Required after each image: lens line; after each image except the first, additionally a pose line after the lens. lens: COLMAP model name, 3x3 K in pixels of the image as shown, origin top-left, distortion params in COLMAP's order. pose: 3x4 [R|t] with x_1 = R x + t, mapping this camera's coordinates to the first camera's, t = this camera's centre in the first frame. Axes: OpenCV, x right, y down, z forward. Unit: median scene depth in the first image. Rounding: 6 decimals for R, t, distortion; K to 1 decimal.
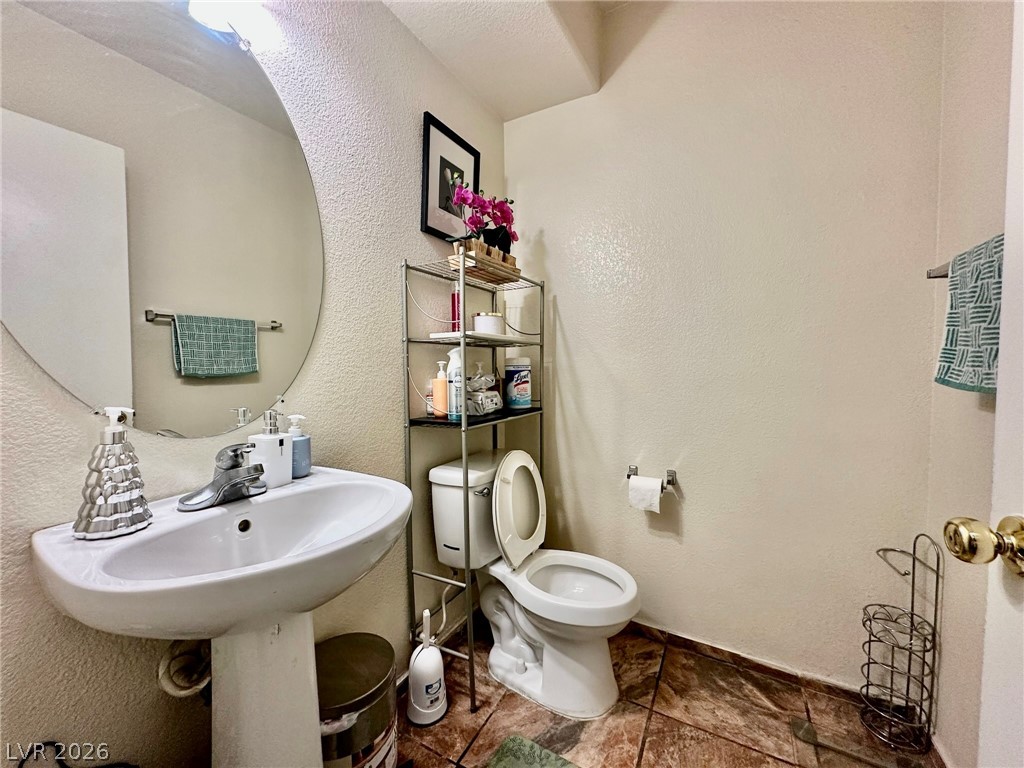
lens RADIAL K [[409.1, 0, 511.7], [0, 409.1, 383.9], [0, 0, 1]] dist [-0.002472, 0.000903]
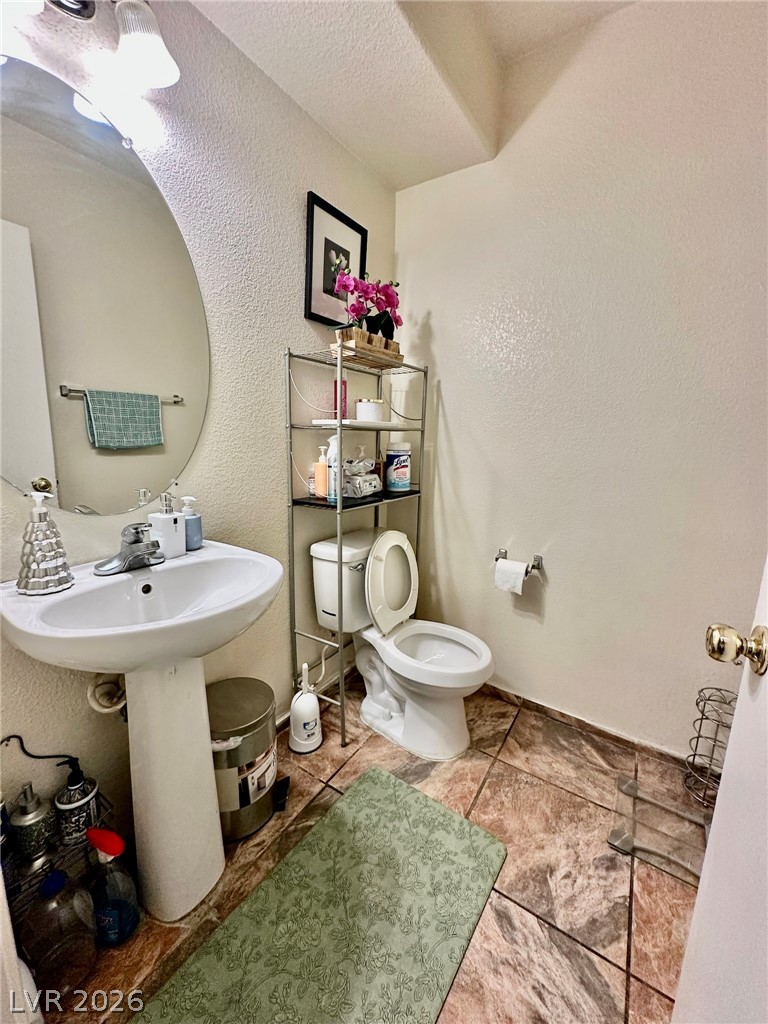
lens RADIAL K [[409.1, 0, 384.6], [0, 409.1, 510.2], [0, 0, 1]] dist [-0.002472, 0.000903]
pose [[0.996426, 0.043633, -0.072334, 0.077060], [-0.033196, 0.989639, 0.139686, -0.046640], [0.077679, -0.136786, 0.987550, -0.069398]]
